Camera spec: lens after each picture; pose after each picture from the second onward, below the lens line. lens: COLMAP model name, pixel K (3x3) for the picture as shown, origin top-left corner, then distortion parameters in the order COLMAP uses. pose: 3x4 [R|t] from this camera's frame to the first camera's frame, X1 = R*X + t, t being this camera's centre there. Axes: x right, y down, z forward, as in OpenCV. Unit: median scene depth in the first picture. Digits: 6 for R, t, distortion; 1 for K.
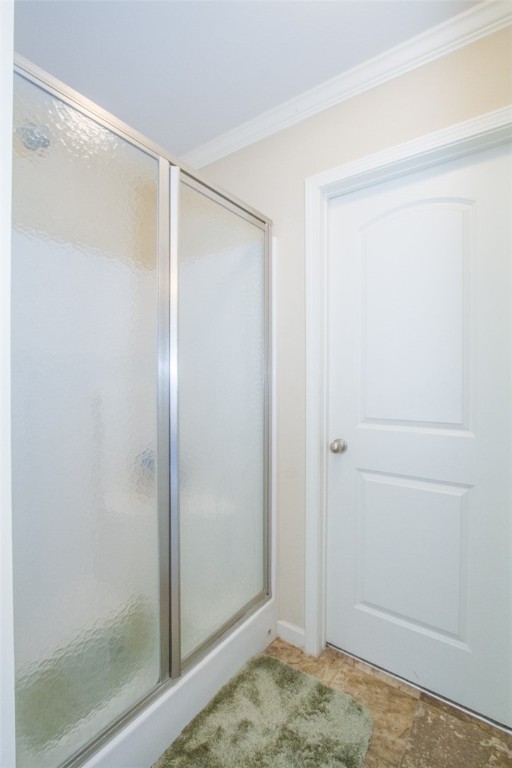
lens RADIAL K [[353.3, 0, 238.4], [0, 353.3, 380.0], [0, 0, 1]] dist [-0.022238, 0.000715]
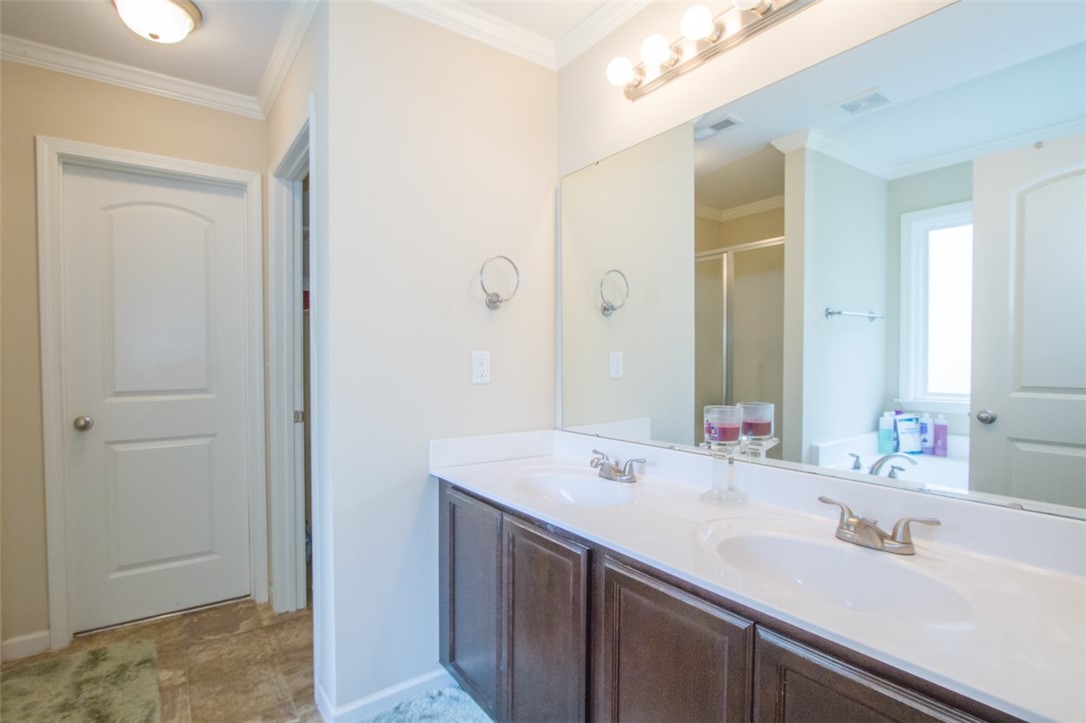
lens RADIAL K [[499.6, 0, 537.8], [0, 499.6, 368.9], [0, 0, 1]] dist [-0.022238, 0.000715]
pose [[0.269093, -0.024537, 0.962802, -0.749376], [0.006218, 0.999699, 0.023740, 0.012790], [-0.963094, -0.000401, 0.269164, -0.643761]]
